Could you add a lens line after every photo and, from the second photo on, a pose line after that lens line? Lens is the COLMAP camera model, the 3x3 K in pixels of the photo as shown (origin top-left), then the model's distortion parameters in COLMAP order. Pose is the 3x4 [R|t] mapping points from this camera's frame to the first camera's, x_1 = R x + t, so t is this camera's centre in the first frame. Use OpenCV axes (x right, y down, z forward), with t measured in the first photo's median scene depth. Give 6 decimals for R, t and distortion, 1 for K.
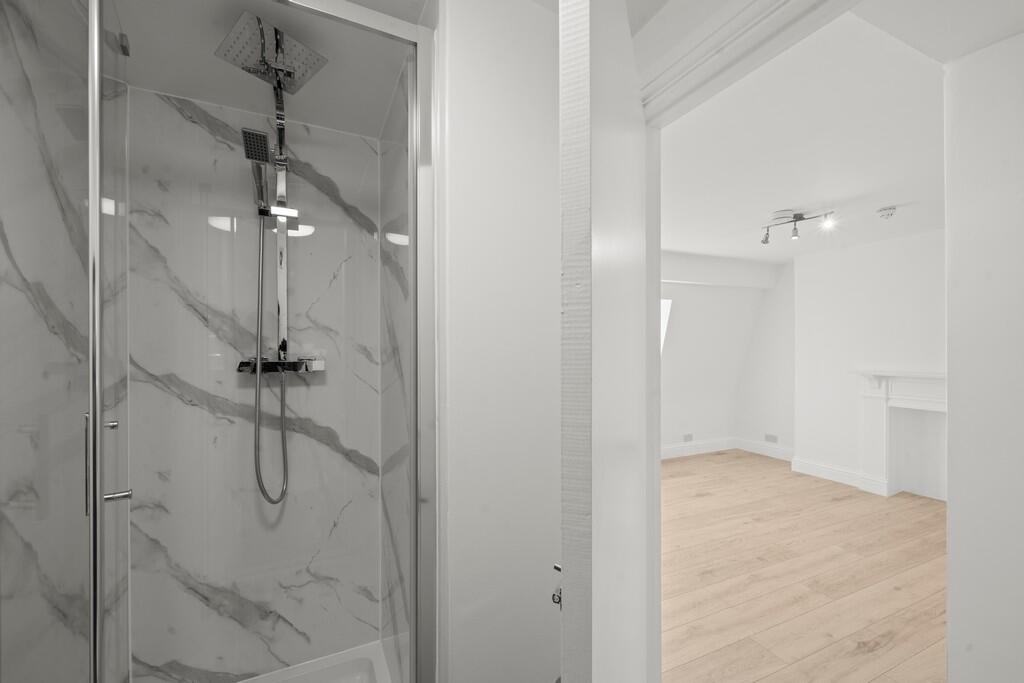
lens RADIAL K [[414.1, 0, 507.1], [0, 414.1, 345.0], [0, 0, 1]] dist [0.000177, 0.000009]
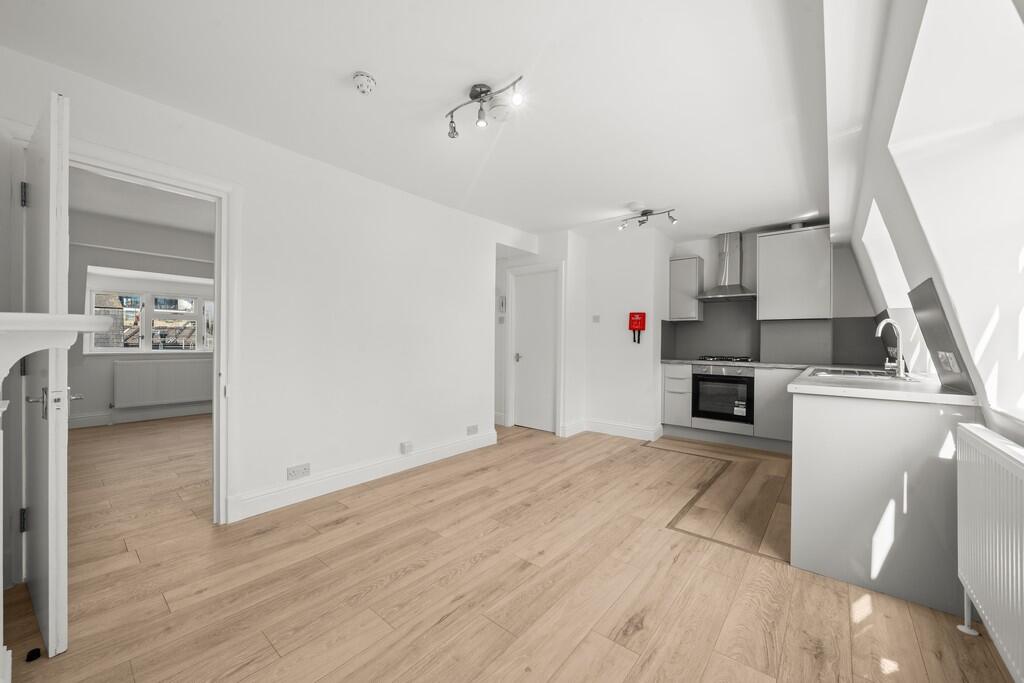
lens RADIAL K [[386.8, 0, 501.4], [0, 386.8, 339.5], [0, 0, 1]] dist [-0.002343, 0.000247]
pose [[-0.908059, -0.007445, -0.418776, 1.101839], [-0.003918, 0.999949, -0.009281, 0.111448], [0.418824, -0.006787, -0.908042, 1.891043]]
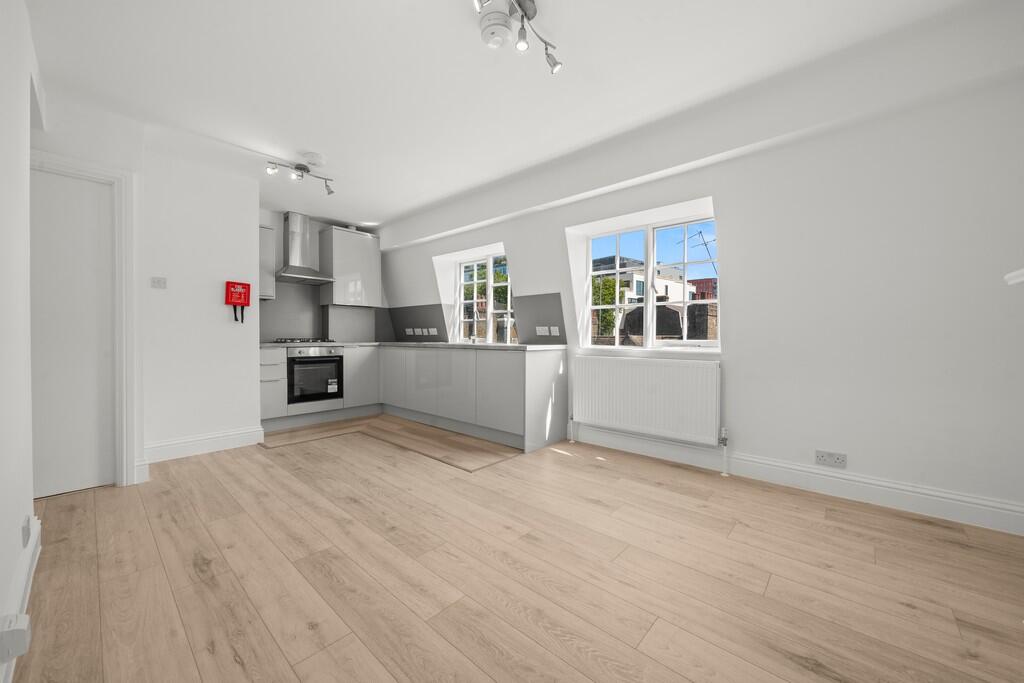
lens RADIAL K [[386.8, 0, 506.6], [0, 386.8, 343.3], [0, 0, 1]] dist [-0.002343, 0.000247]
pose [[0.394559, 0.020761, -0.918636, 1.390535], [0.002143, 0.999721, 0.023514, 0.149879], [0.918868, -0.011247, 0.394404, 0.930028]]
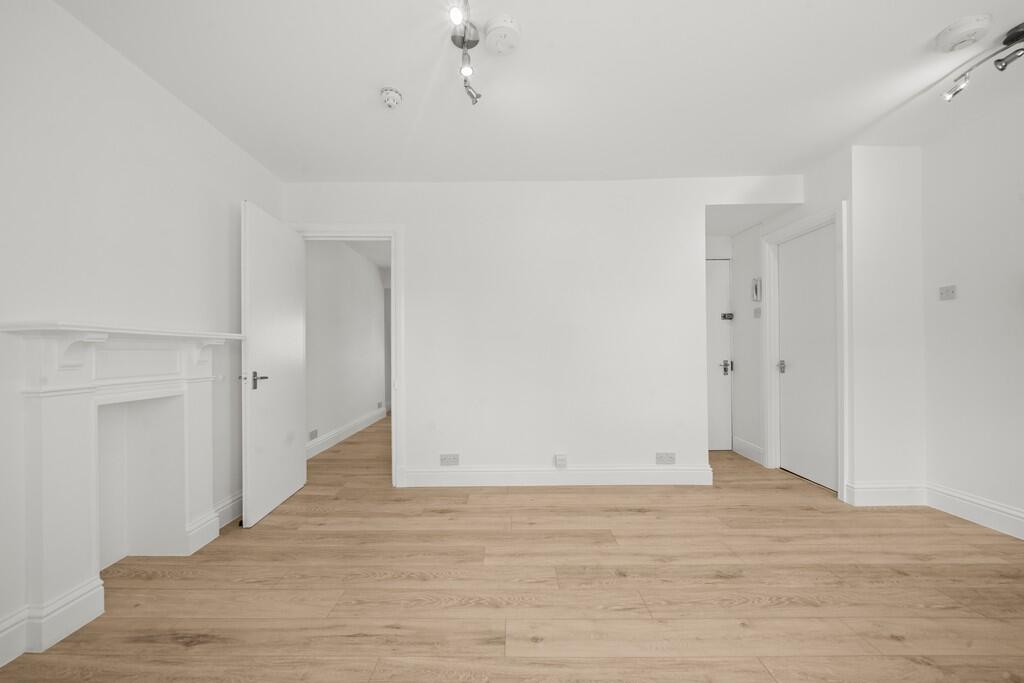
lens RADIAL K [[386.8, 0, 505.8], [0, 386.8, 348.2], [0, 0, 1]] dist [-0.002343, 0.000247]
pose [[-0.905081, 0.012865, 0.425044, 0.514821], [0.005765, 0.999822, -0.017987, 0.139629], [-0.425200, -0.013830, -0.904994, 1.724702]]
